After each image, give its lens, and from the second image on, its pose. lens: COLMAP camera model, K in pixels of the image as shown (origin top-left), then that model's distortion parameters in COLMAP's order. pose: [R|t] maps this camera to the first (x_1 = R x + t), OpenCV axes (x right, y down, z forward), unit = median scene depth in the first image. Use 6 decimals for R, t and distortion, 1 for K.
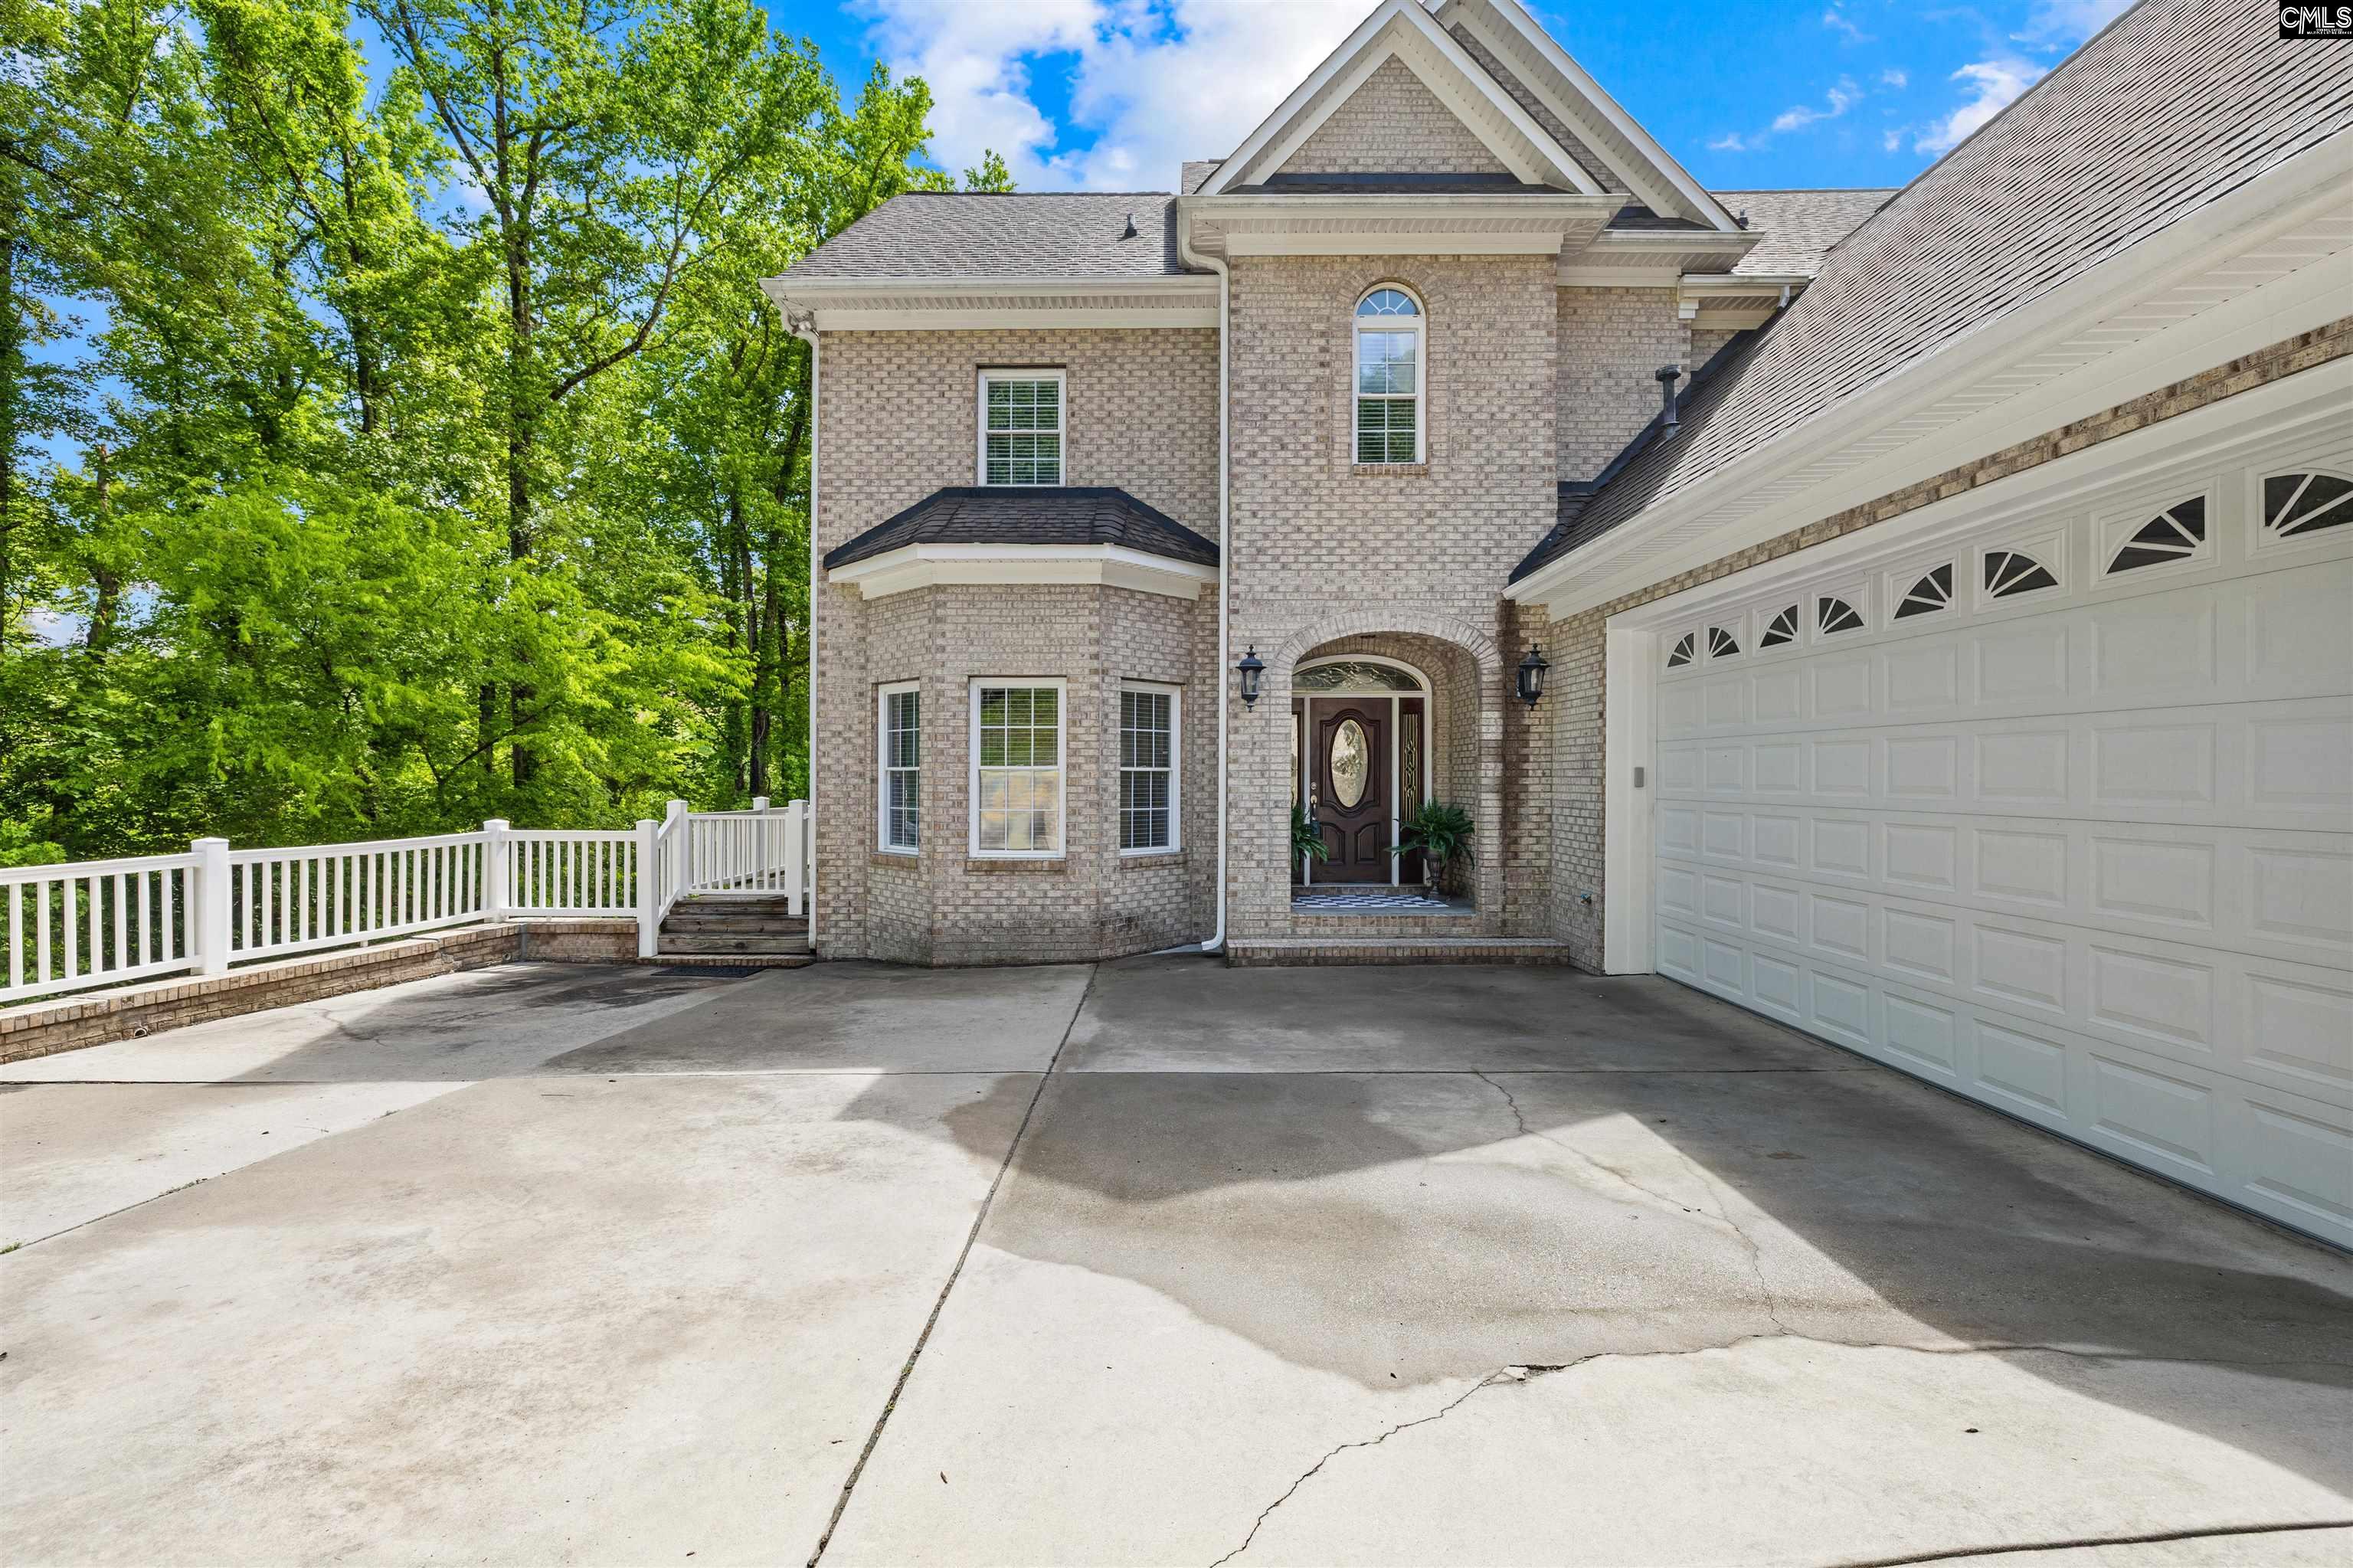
lens RADIAL K [[1019.9, 0, 1156.7], [0, 1019.9, 789.8], [0, 0, 1]] dist [0.000222, 0.002016]
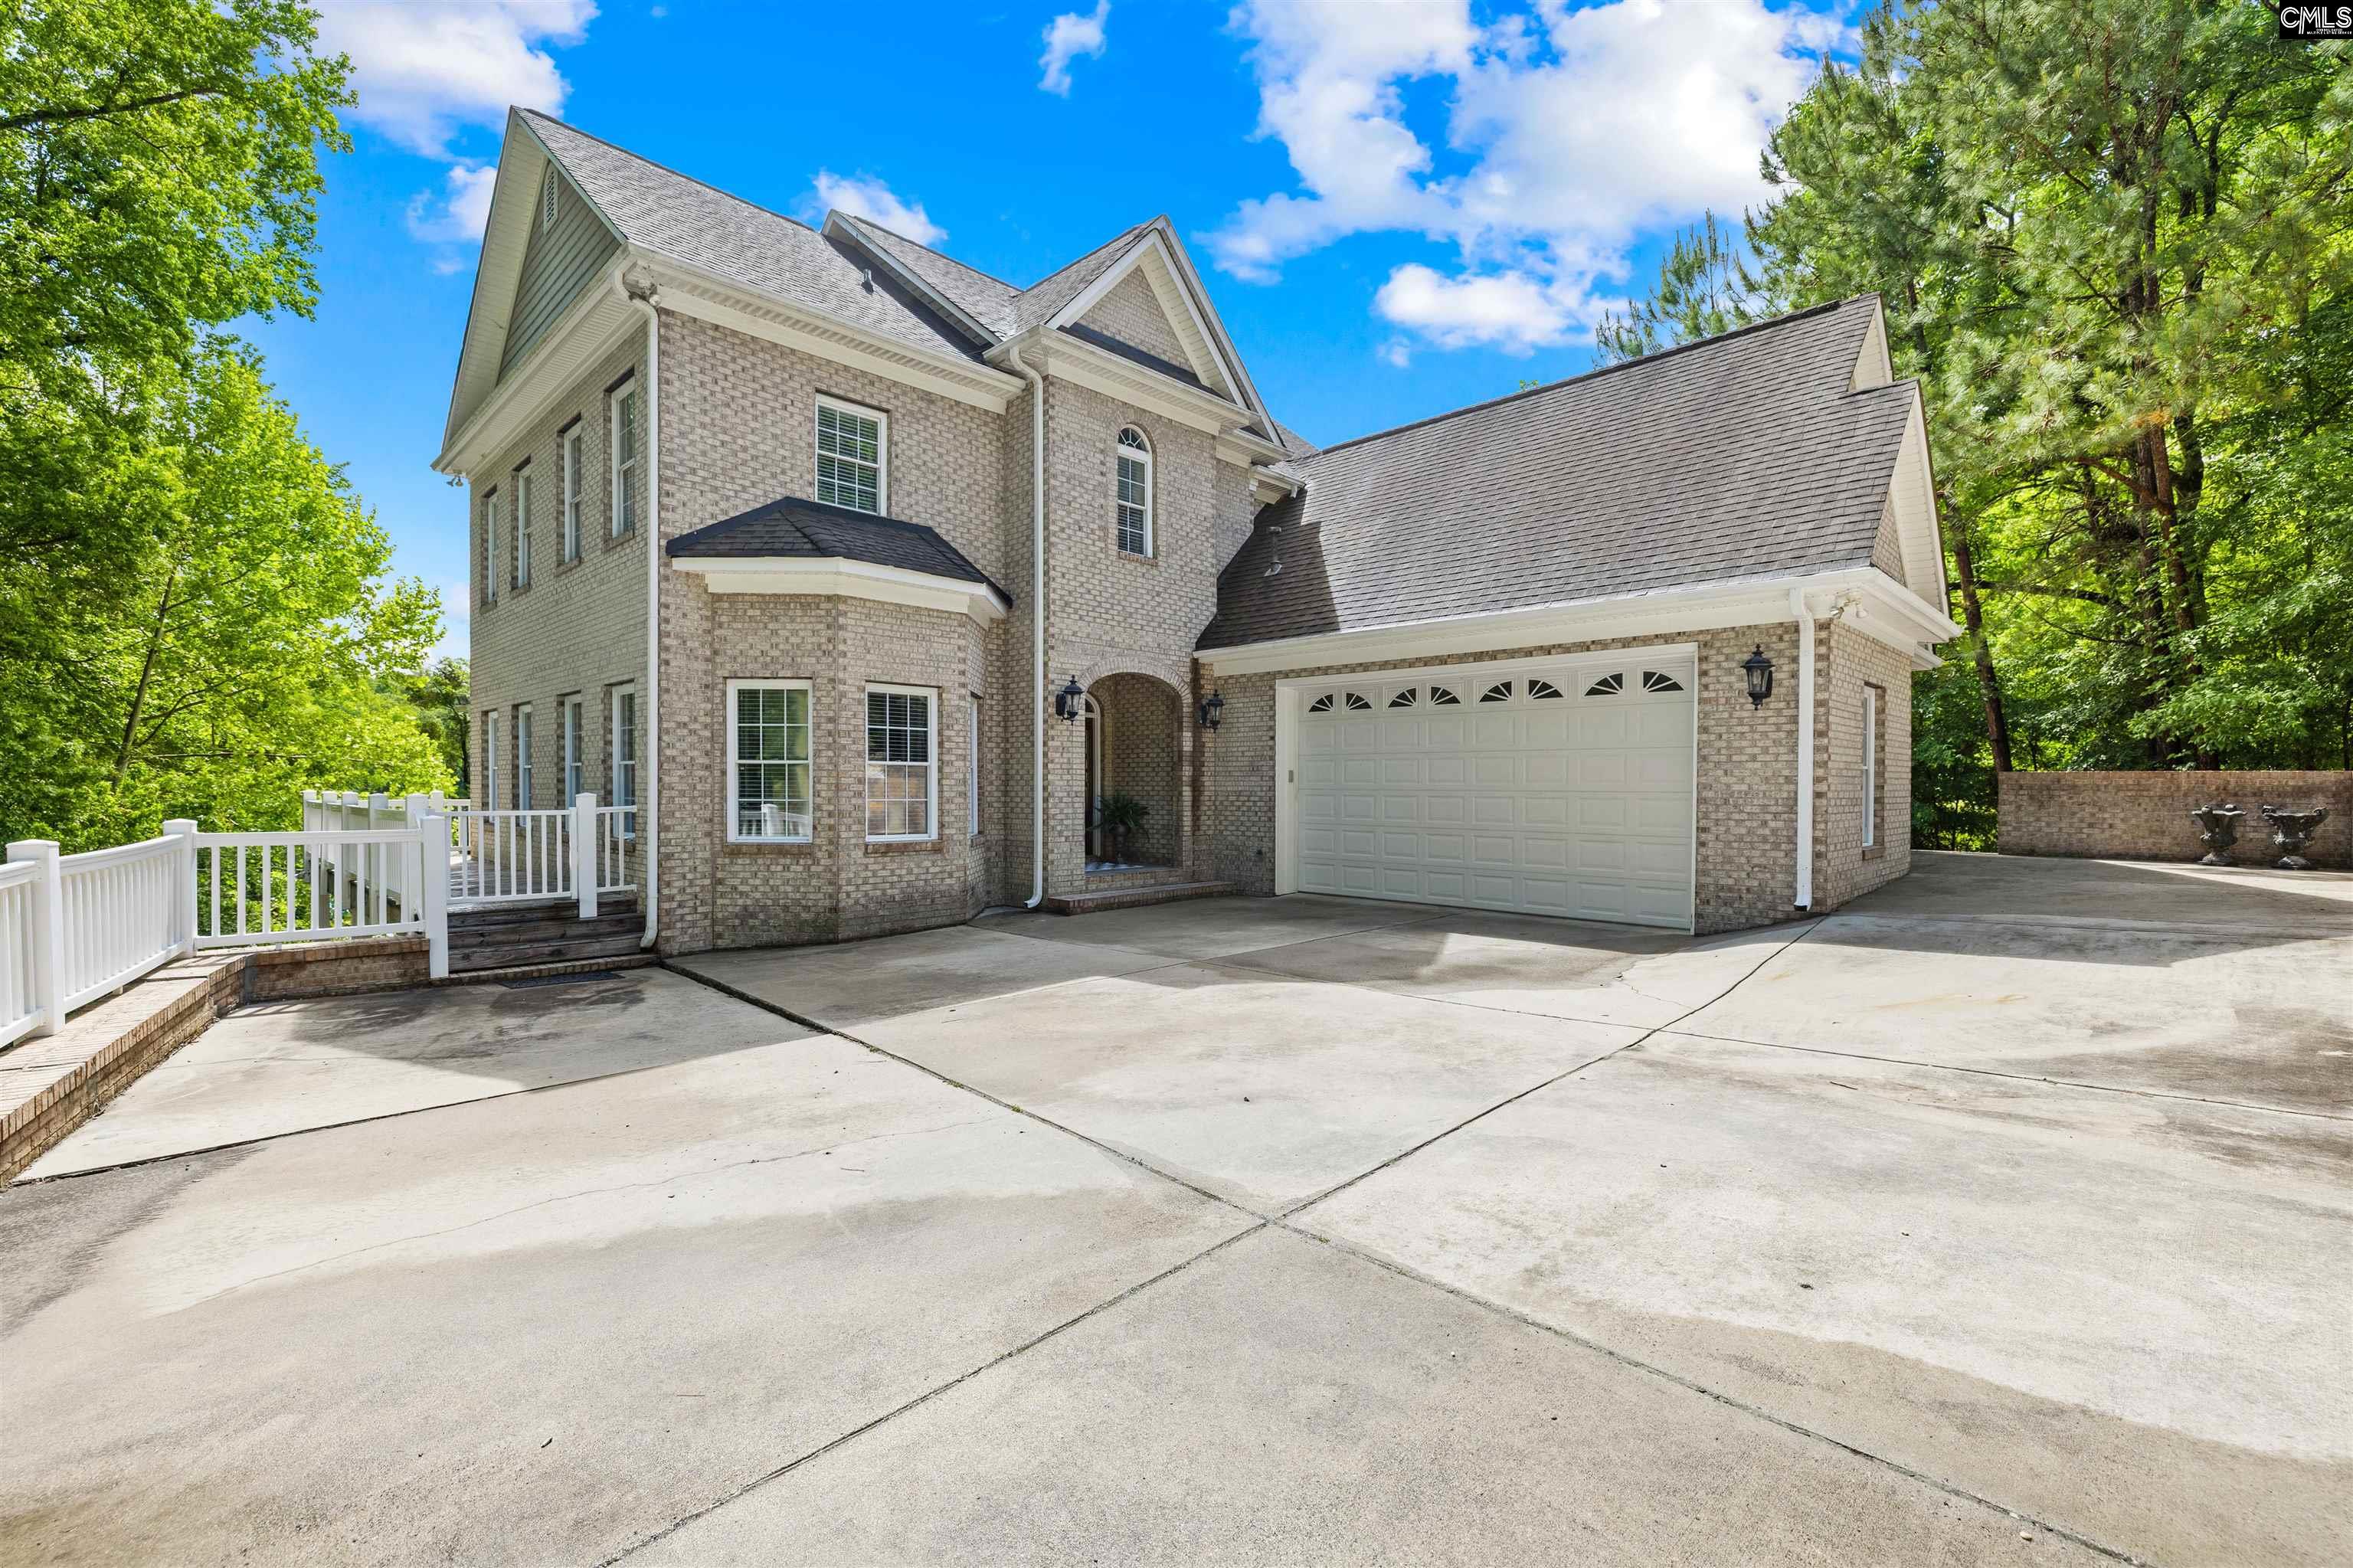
lens RADIAL K [[1019.9, 0, 1158.8], [0, 1019.9, 816.3], [0, 0, 1]] dist [0.000222, 0.002016]
pose [[0.701374, -0.016457, 0.712603, -0.701704], [0.004188, 0.999811, 0.018968, 0.016720], [-0.712781, -0.010319, 0.701311, -0.019932]]
